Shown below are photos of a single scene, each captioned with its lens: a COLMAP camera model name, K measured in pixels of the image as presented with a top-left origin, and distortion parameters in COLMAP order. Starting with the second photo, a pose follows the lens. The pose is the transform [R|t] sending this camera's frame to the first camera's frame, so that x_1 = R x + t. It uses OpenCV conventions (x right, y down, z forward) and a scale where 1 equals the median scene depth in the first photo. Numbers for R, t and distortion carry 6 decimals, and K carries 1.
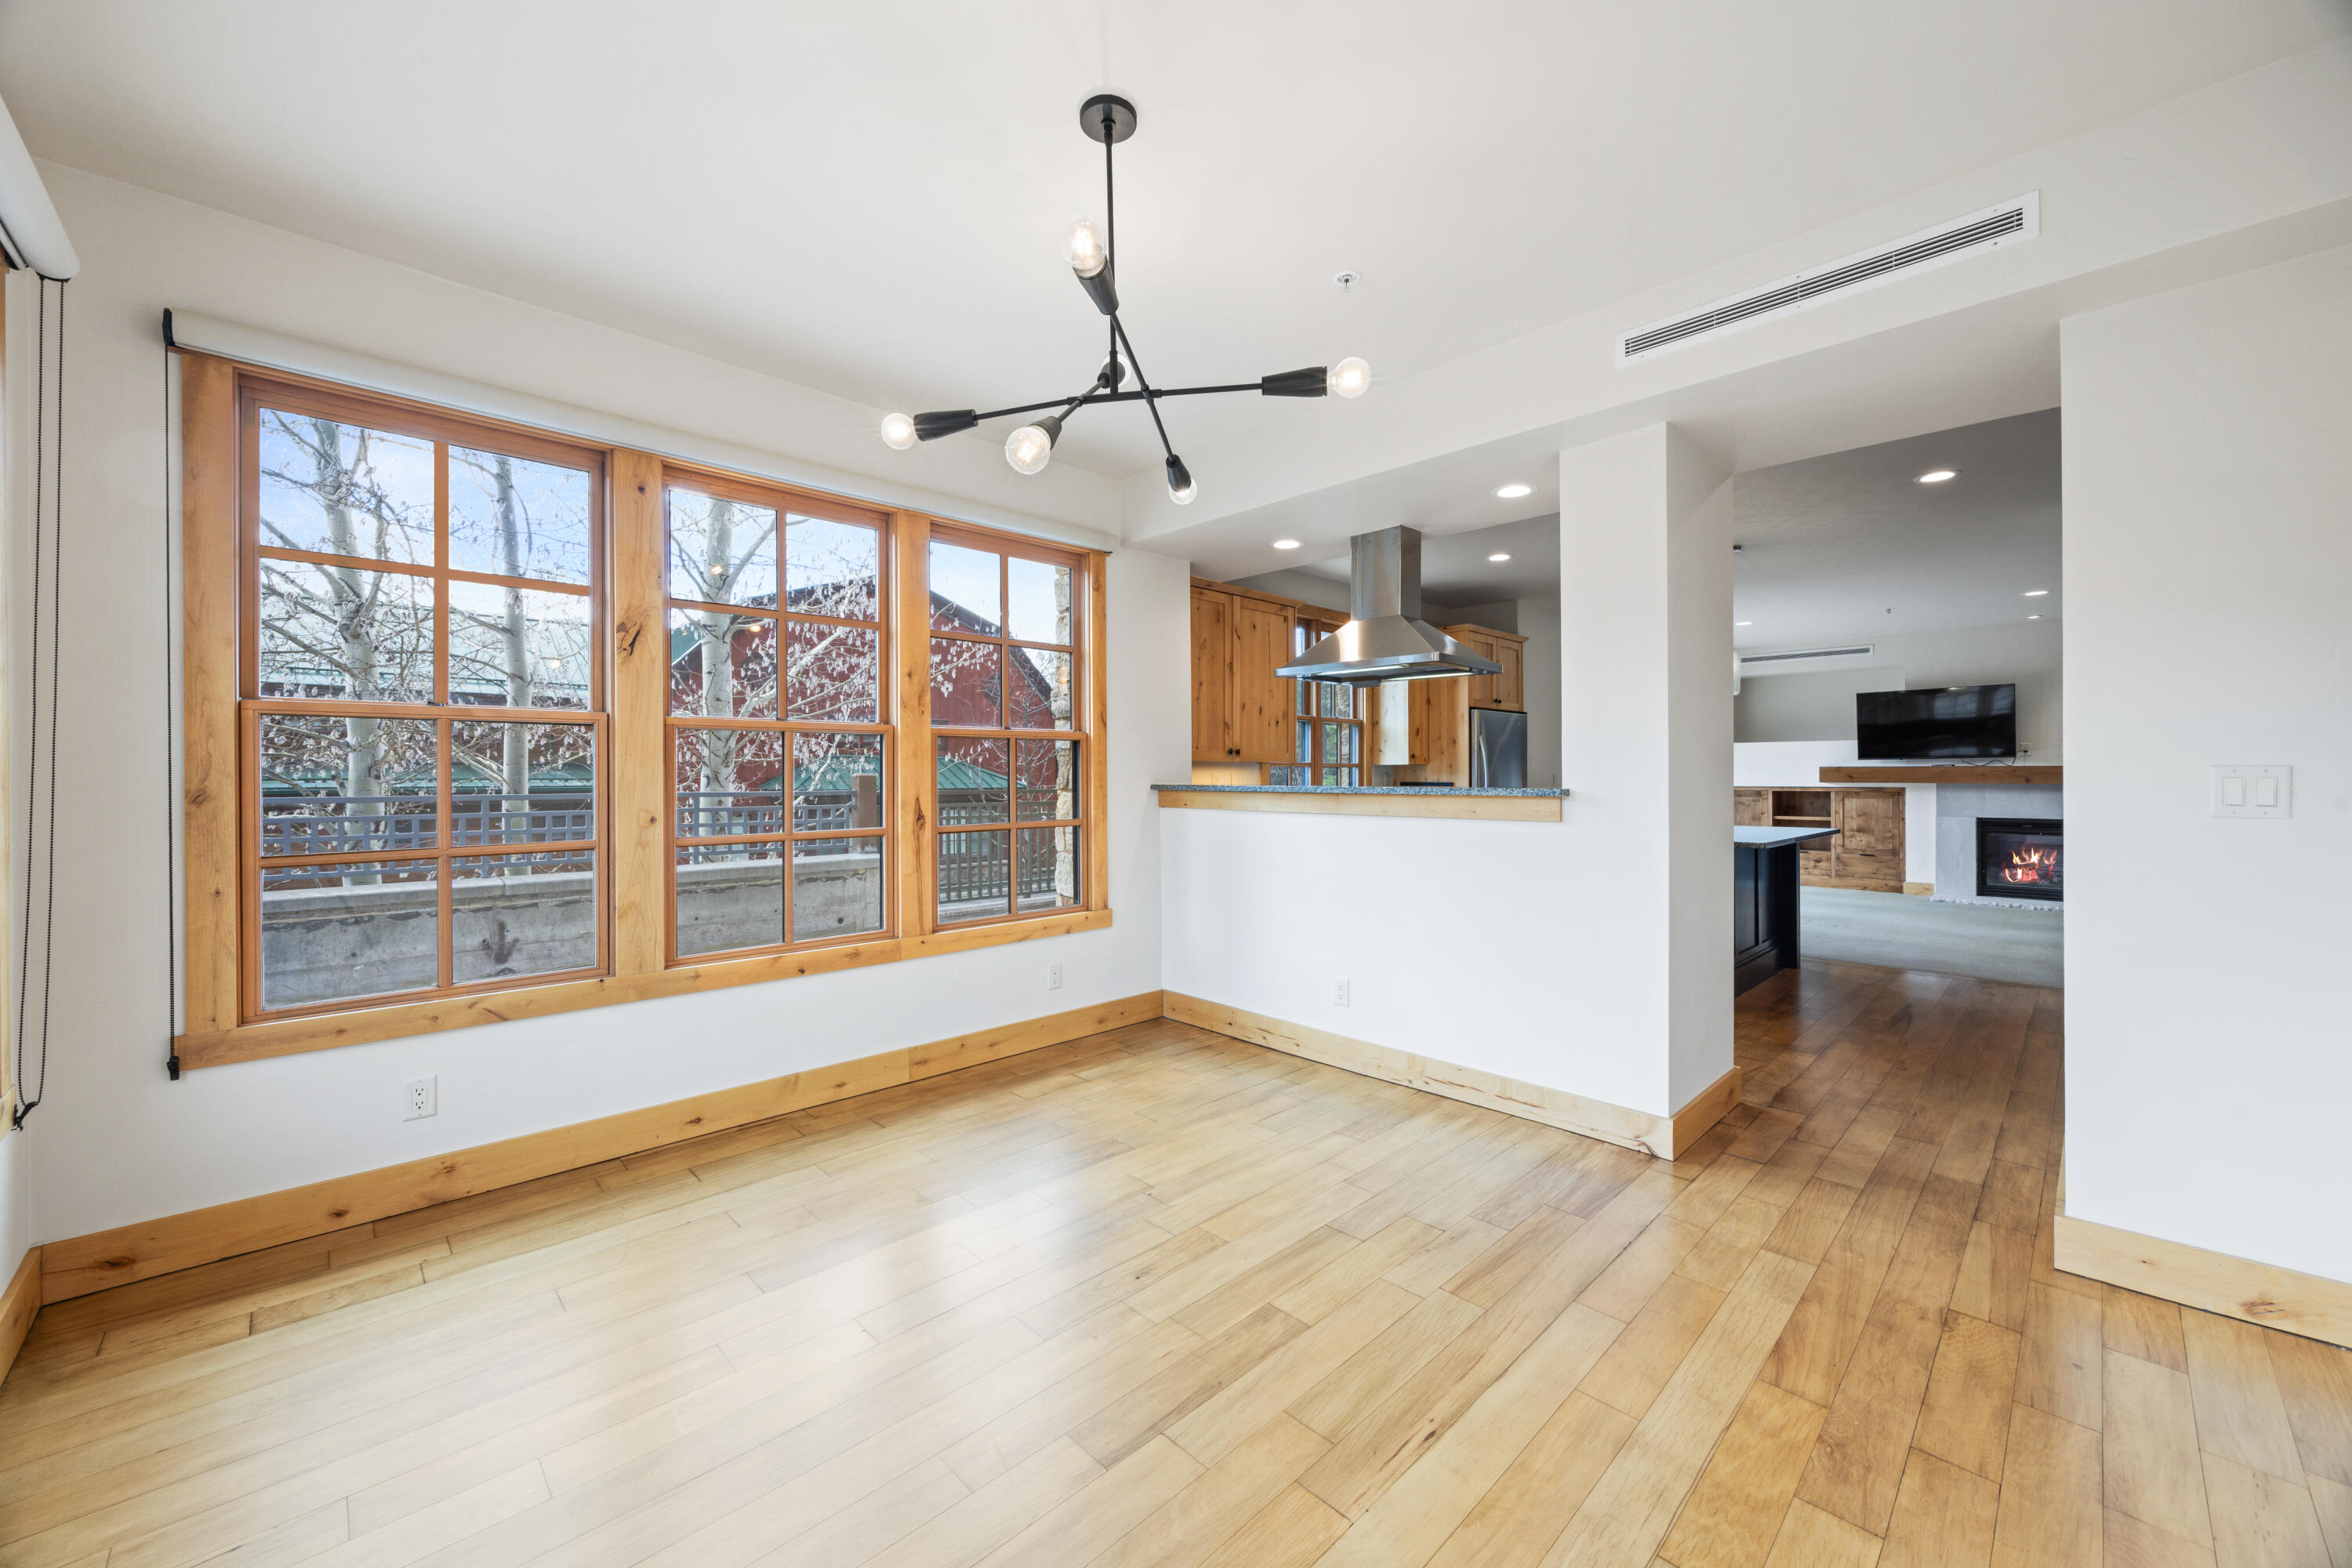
lens RADIAL K [[886.7, 0, 1171.3], [0, 886.7, 774.5], [0, 0, 1]] dist [-0.001295, -0.000028]
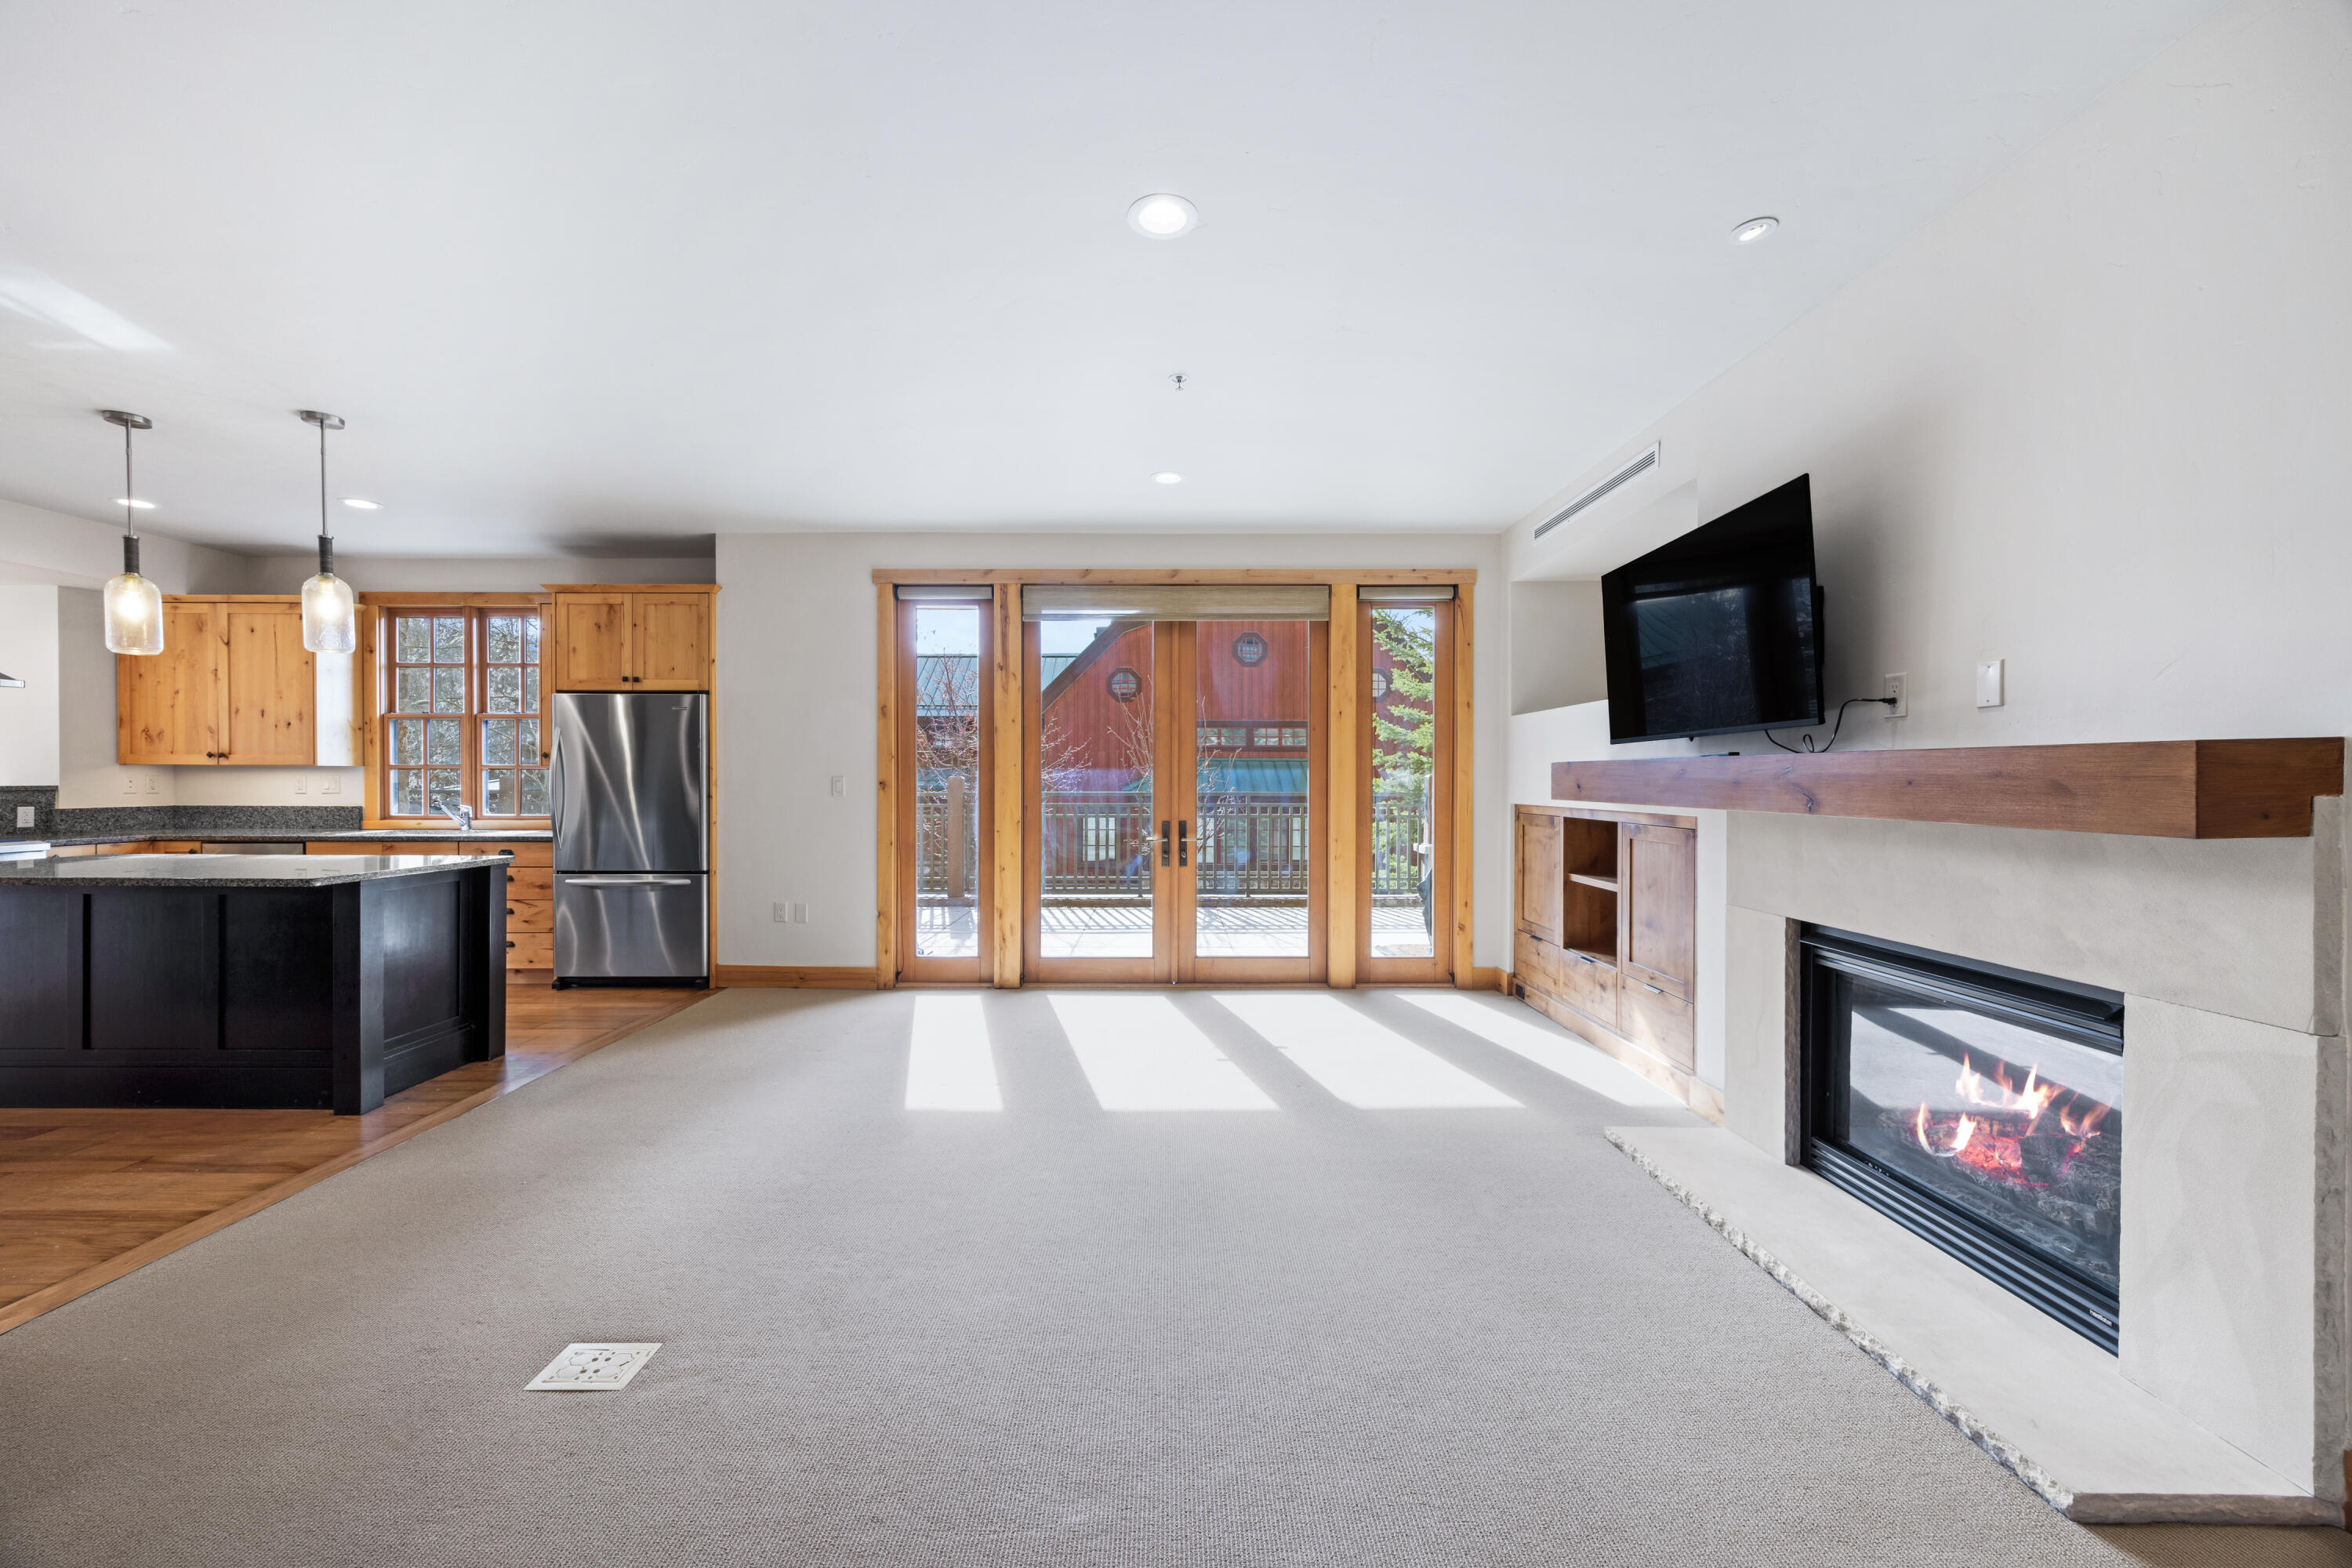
lens RADIAL K [[886.7, 0, 1170.1], [0, 886.7, 785.9], [0, 0, 1]] dist [-0.001295, -0.000028]
pose [[0.729919, 0.006635, -0.683502, 1.333078], [-0.002326, 0.999971, 0.007223, -0.000187], [0.683530, -0.003682, 0.729913, 0.853572]]
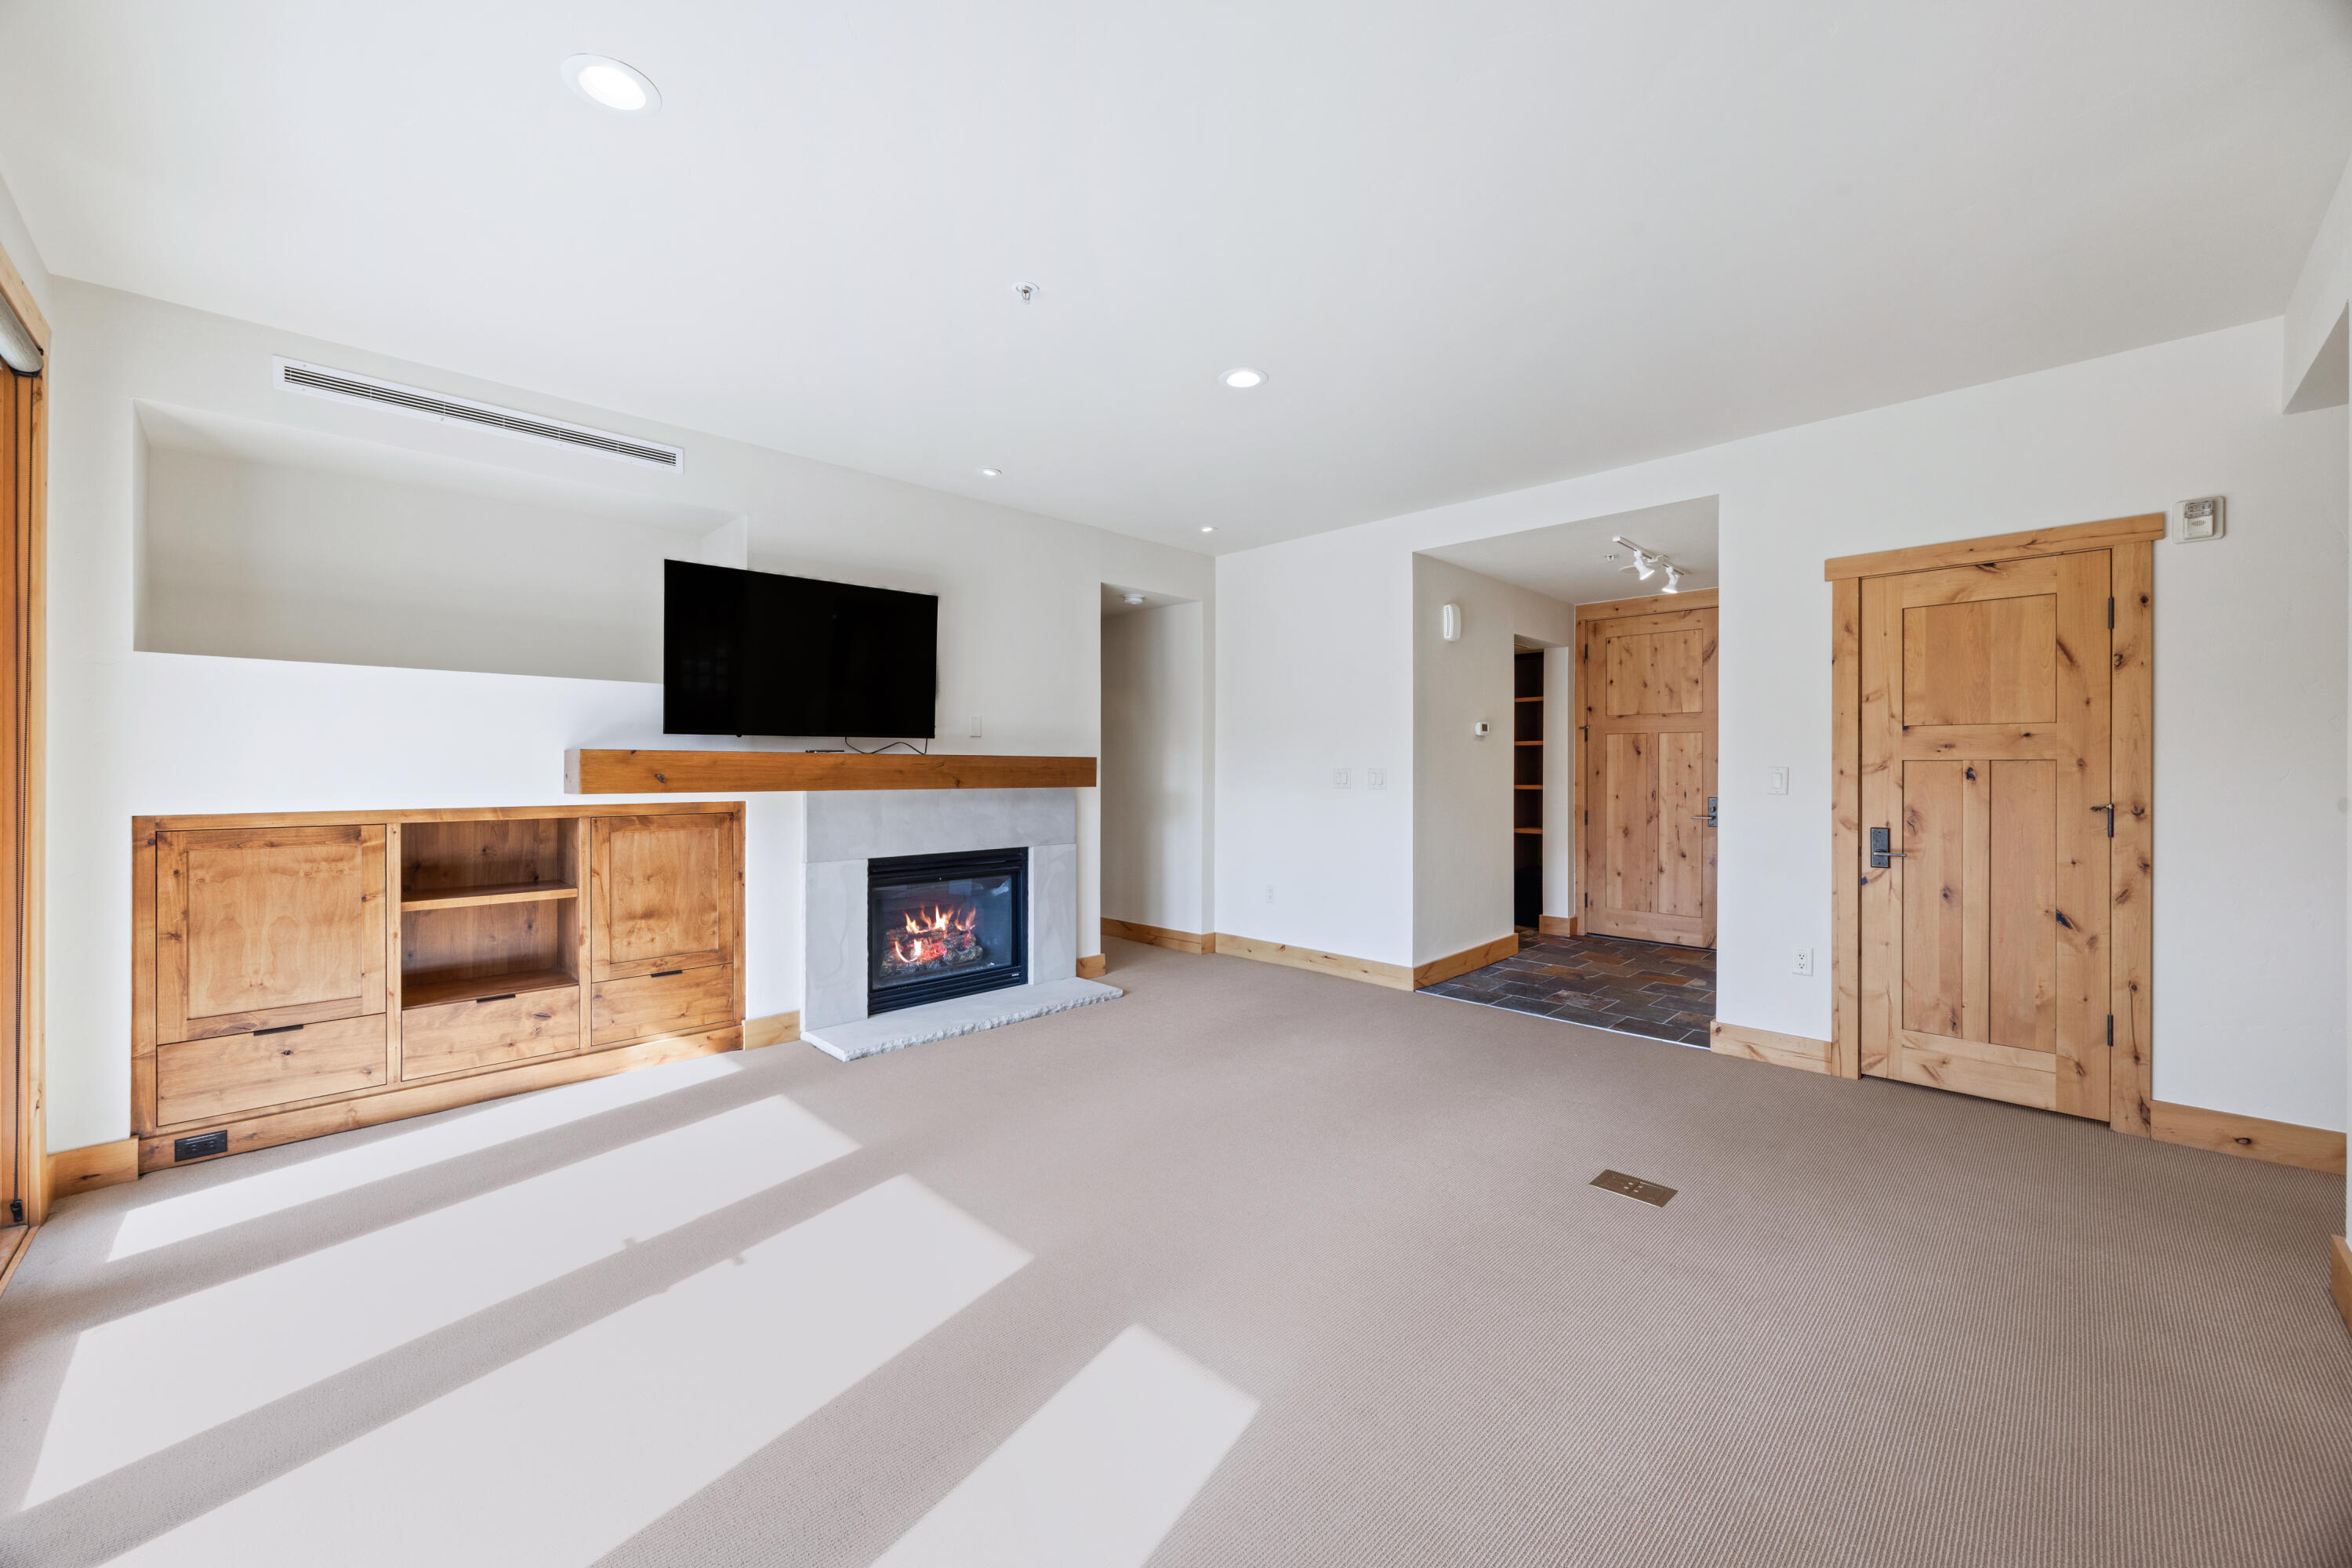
lens RADIAL K [[886.7, 0, 1155.0], [0, 886.7, 772.6], [0, 0, 1]] dist [-0.001295, -0.000028]
pose [[-0.010114, -0.004152, 0.999940, 0.575251], [0.000869, 0.999991, 0.004161, -0.000974], [-0.999948, 0.000911, -0.010111, 1.170479]]
